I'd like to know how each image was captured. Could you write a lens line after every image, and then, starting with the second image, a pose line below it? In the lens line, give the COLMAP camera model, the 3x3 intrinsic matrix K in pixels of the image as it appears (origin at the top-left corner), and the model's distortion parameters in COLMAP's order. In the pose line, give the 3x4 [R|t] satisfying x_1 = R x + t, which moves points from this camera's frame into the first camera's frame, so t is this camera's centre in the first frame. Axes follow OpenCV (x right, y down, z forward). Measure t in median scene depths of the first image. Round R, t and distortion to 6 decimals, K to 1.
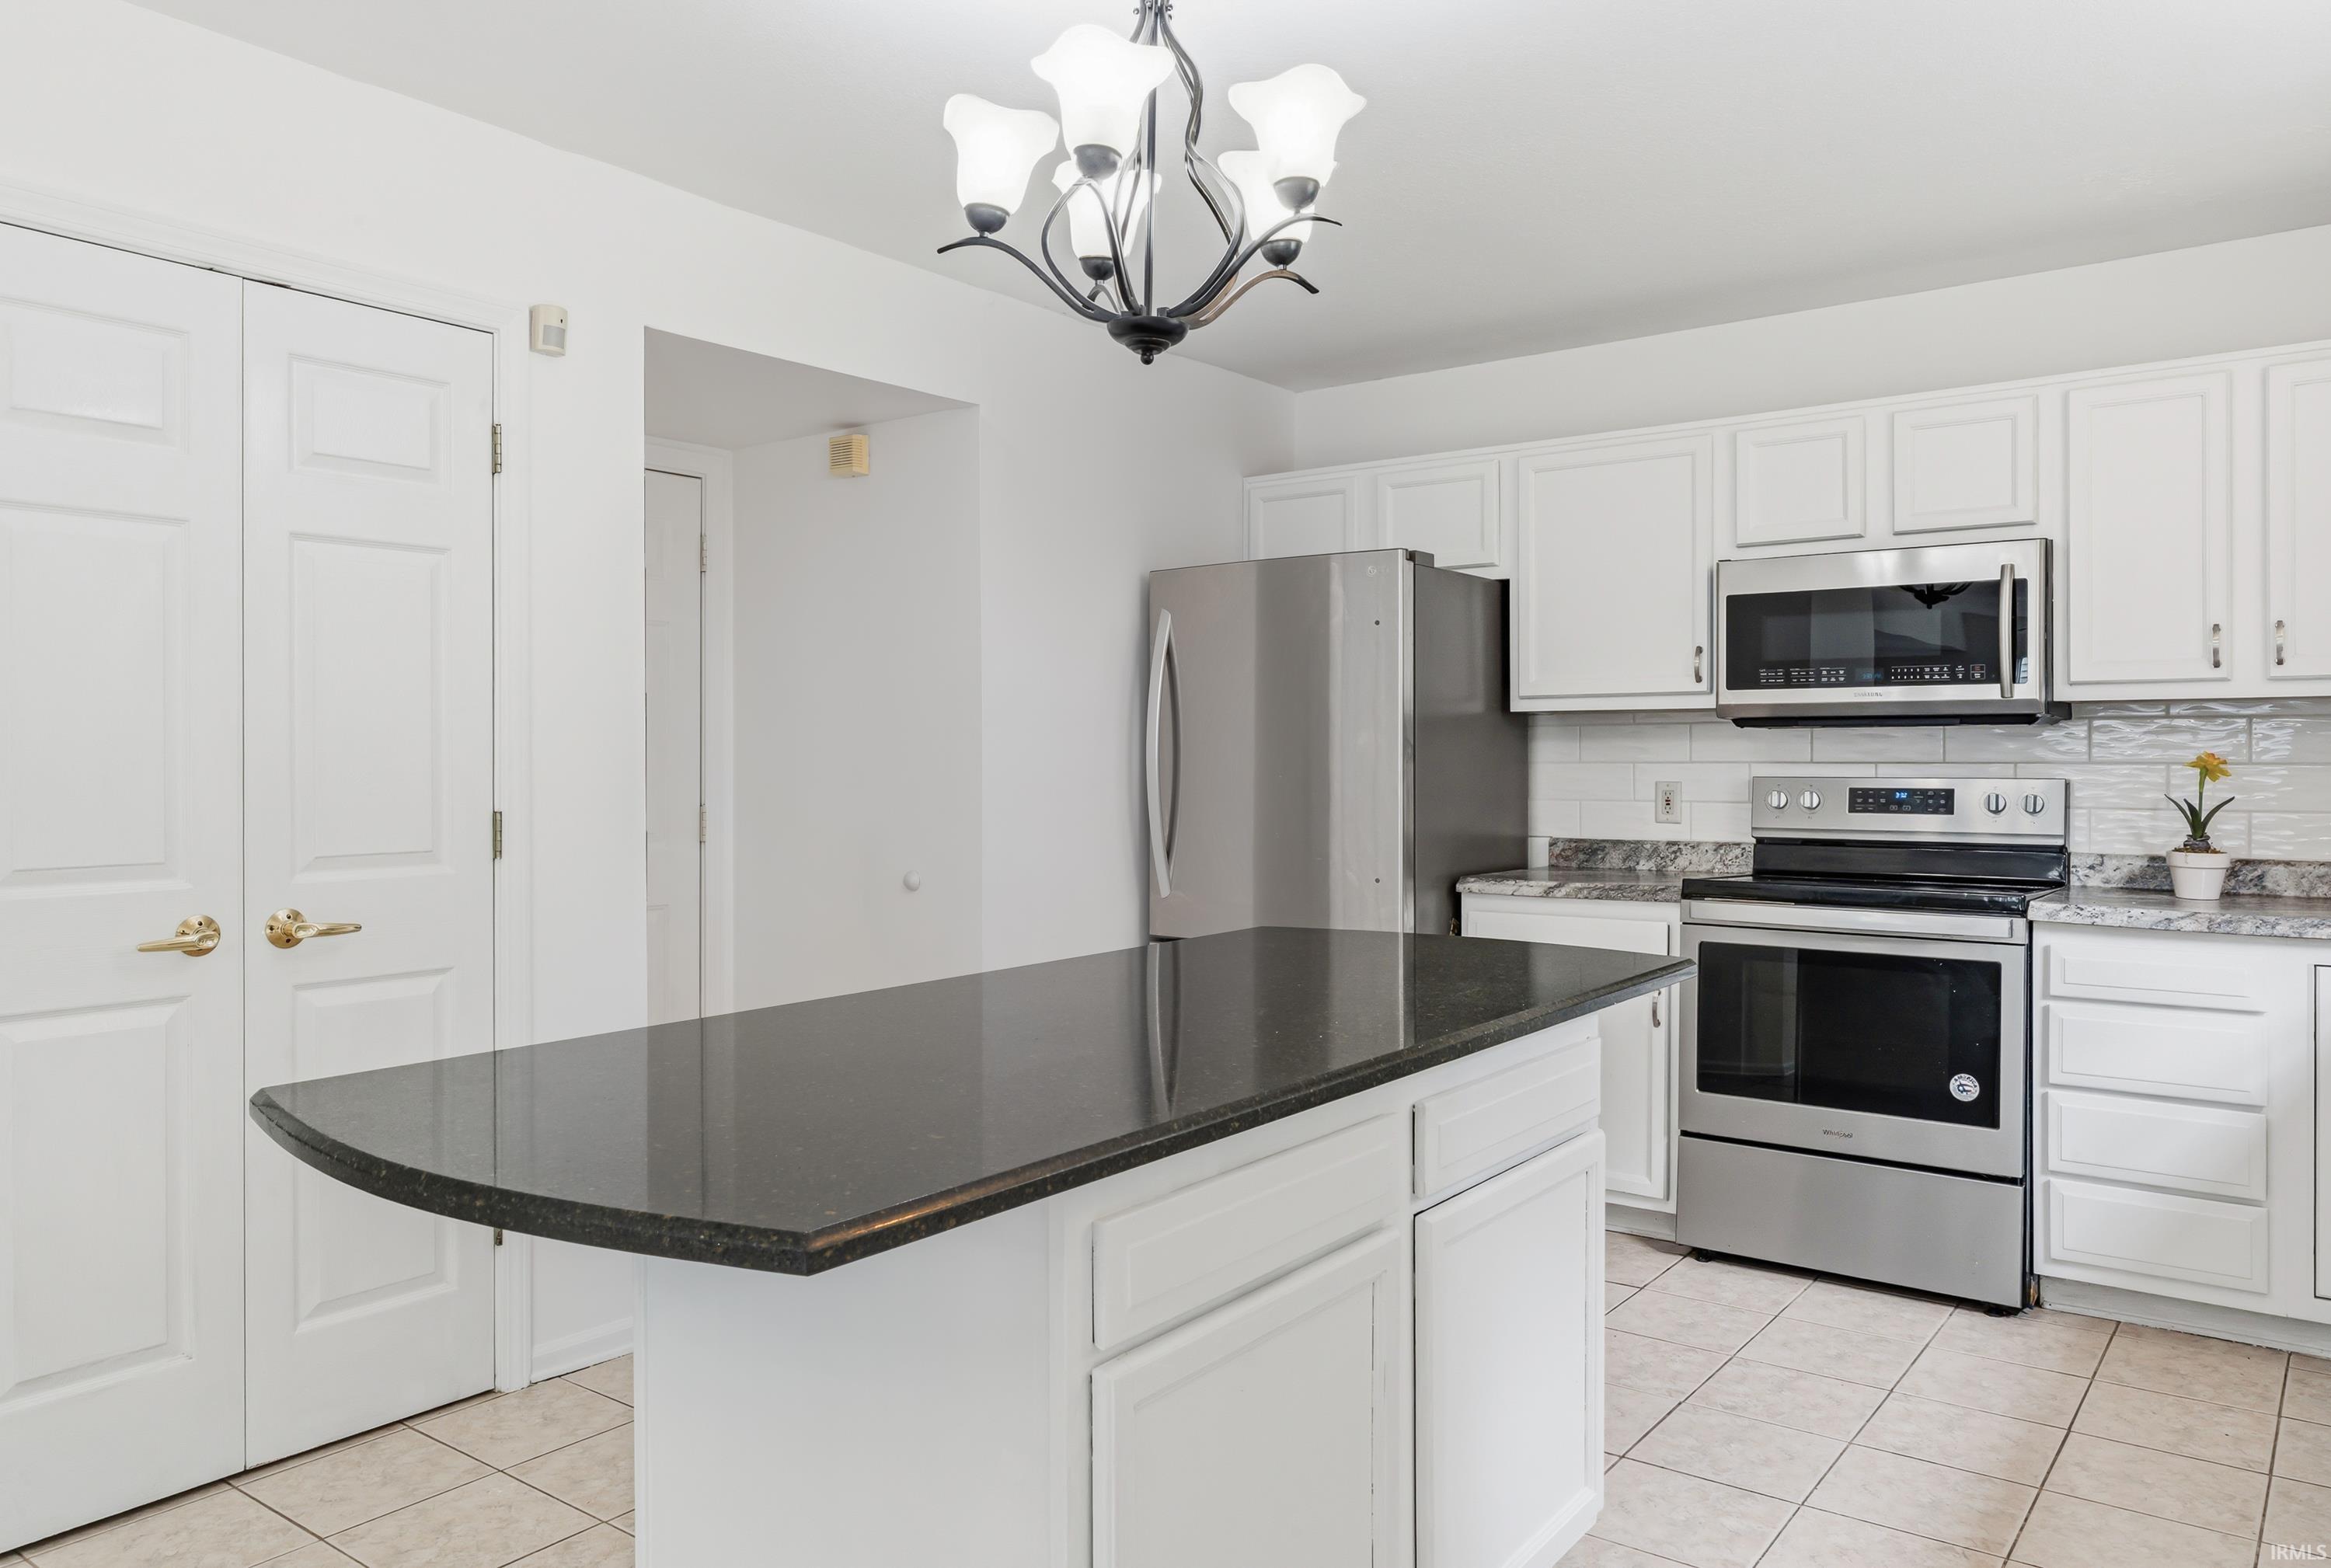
lens RADIAL K [[1627.7, 0, 1165.6], [0, 1627.7, 756.6], [0, 0, 1]] dist [-0.004978, 0.001188]
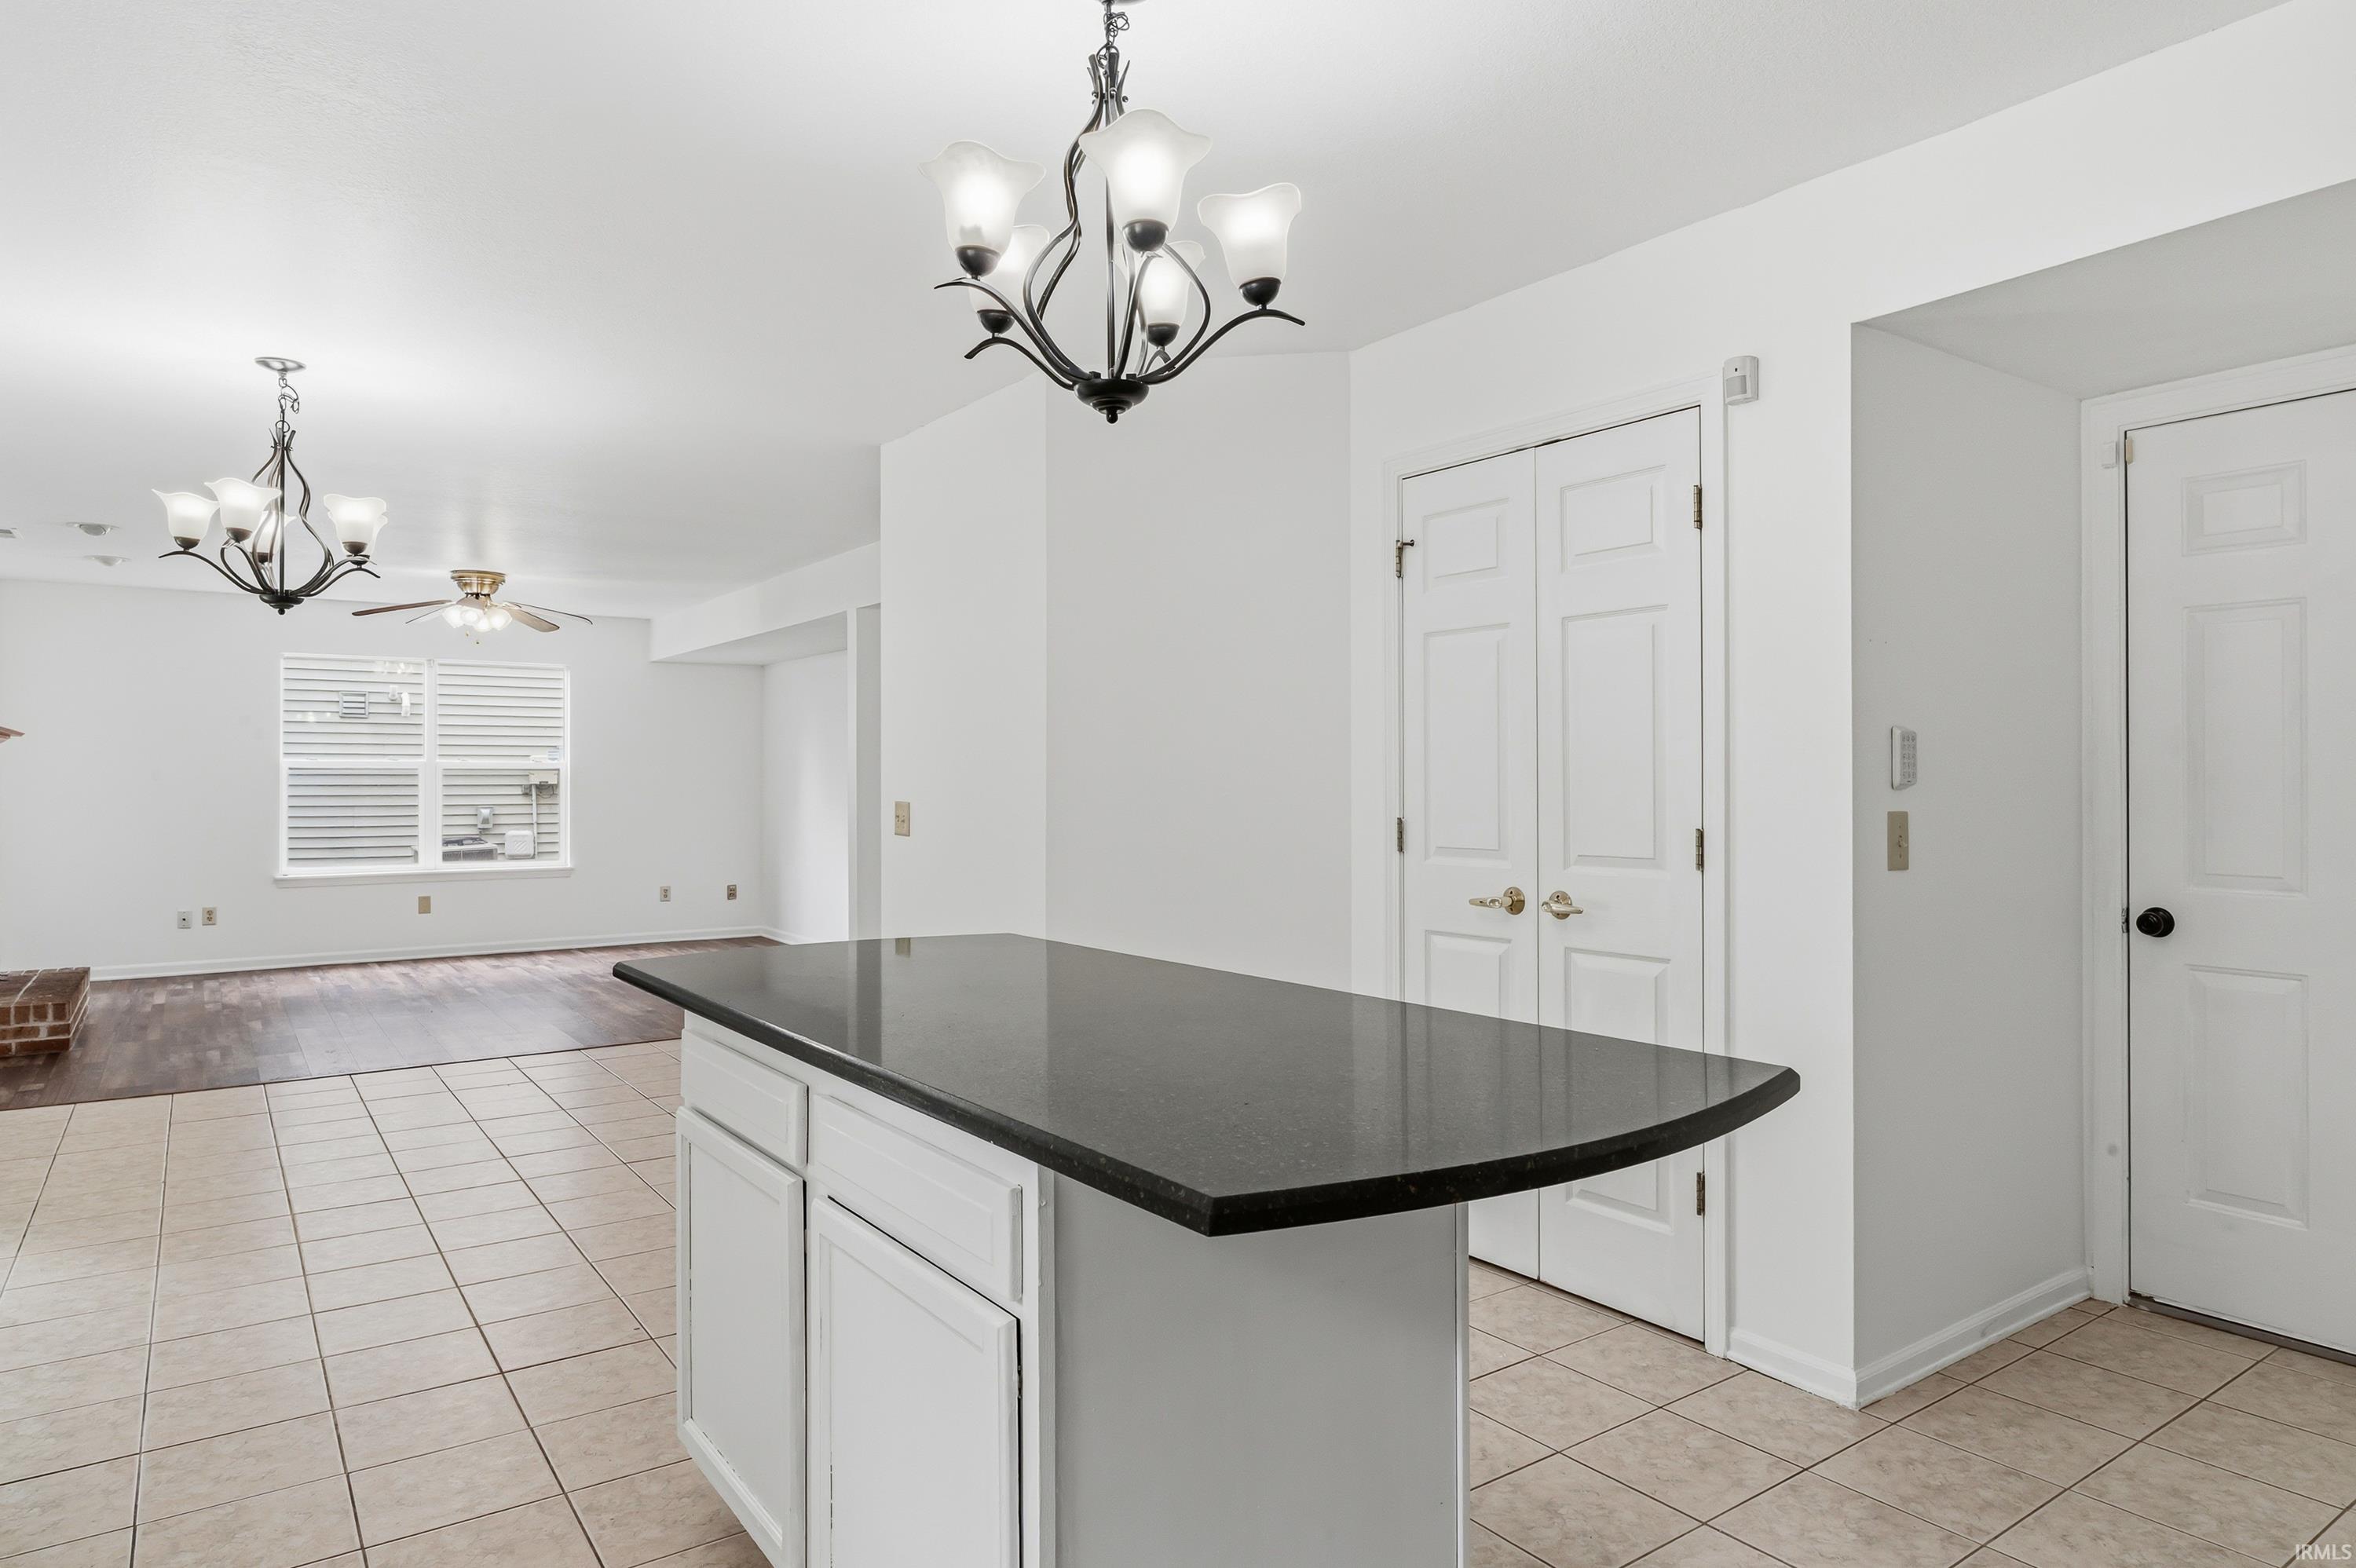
lens RADIAL K [[1358.2, 0, 1178.1], [0, 1358.2, 770.8], [0, 0, 1]] dist [-0.017701, -0.000169]
pose [[-0.298170, -0.006121, -0.954493, 0.492447], [0.003093, 0.999968, -0.007379, -0.000536], [0.954508, -0.005153, -0.298141, 0.779569]]
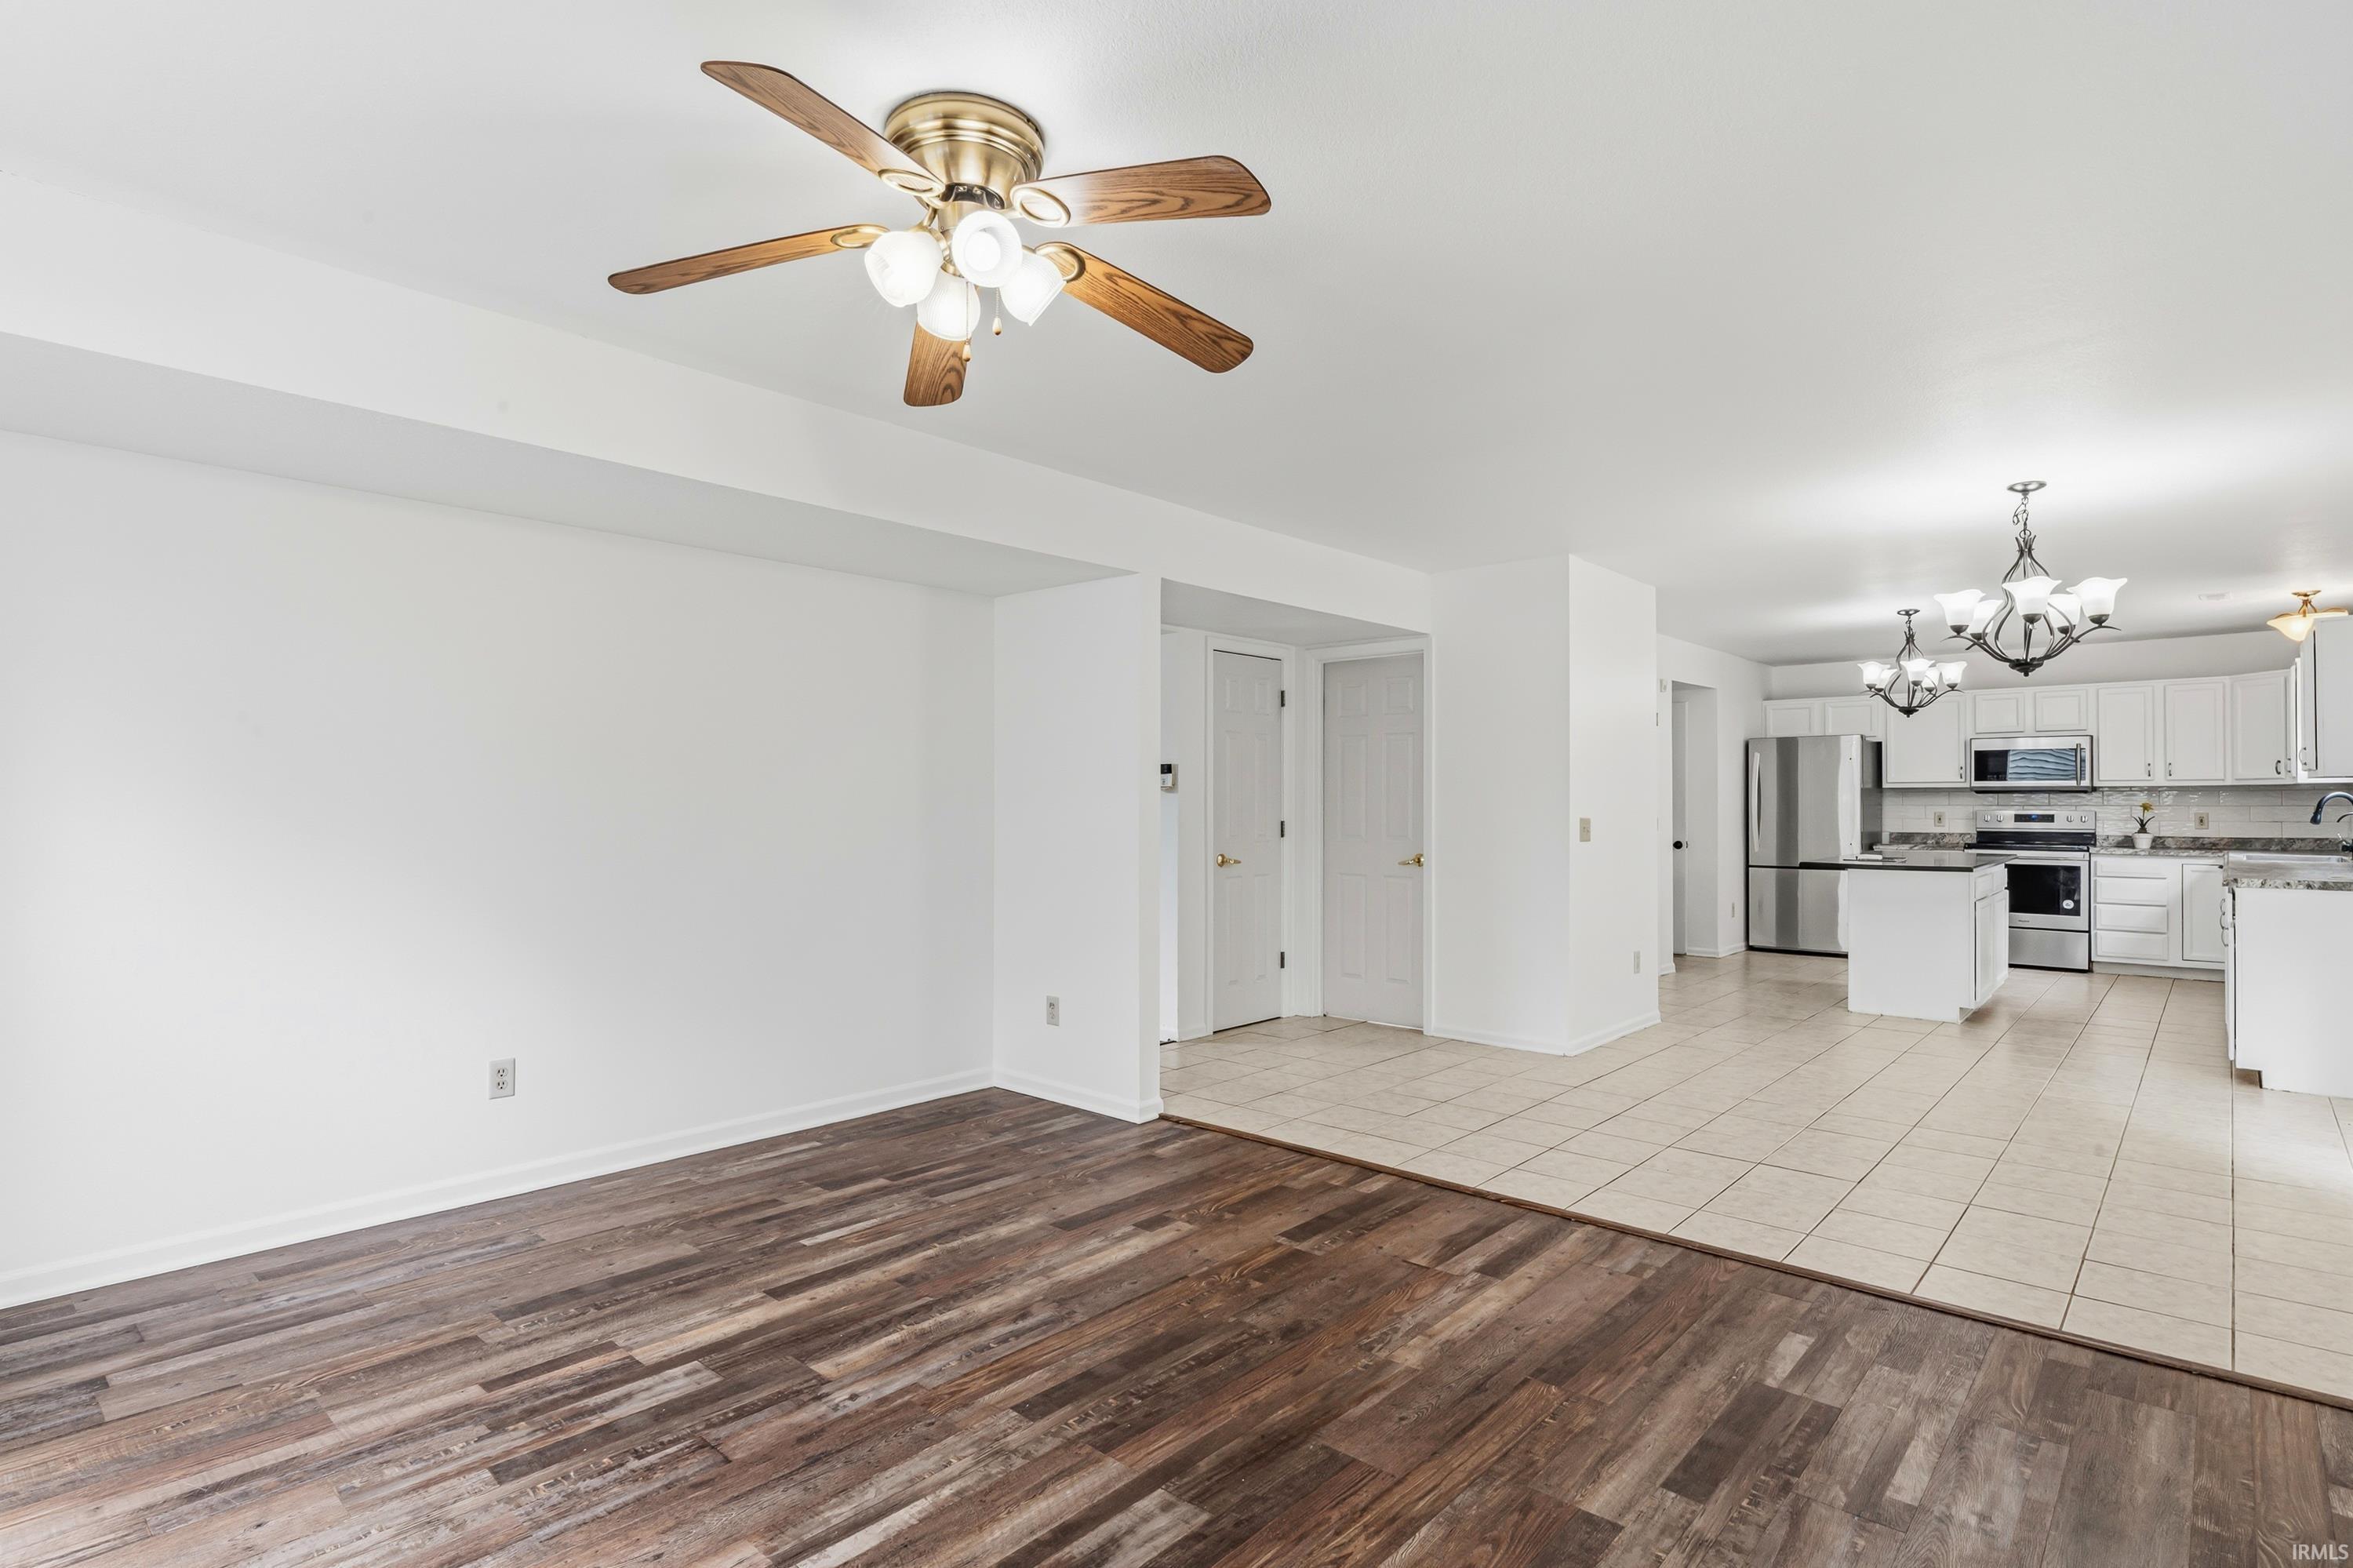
lens RADIAL K [[1185.3, 0, 1175.0], [0, 1185.3, 792.1], [0, 0, 1]] dist [-0.008480, 0.003289]
pose [[0.996110, 0.000039, -0.088122, -1.047354], [-0.000771, 0.999965, -0.008271, -0.002044], [0.088118, 0.008307, 0.996075, -1.468646]]
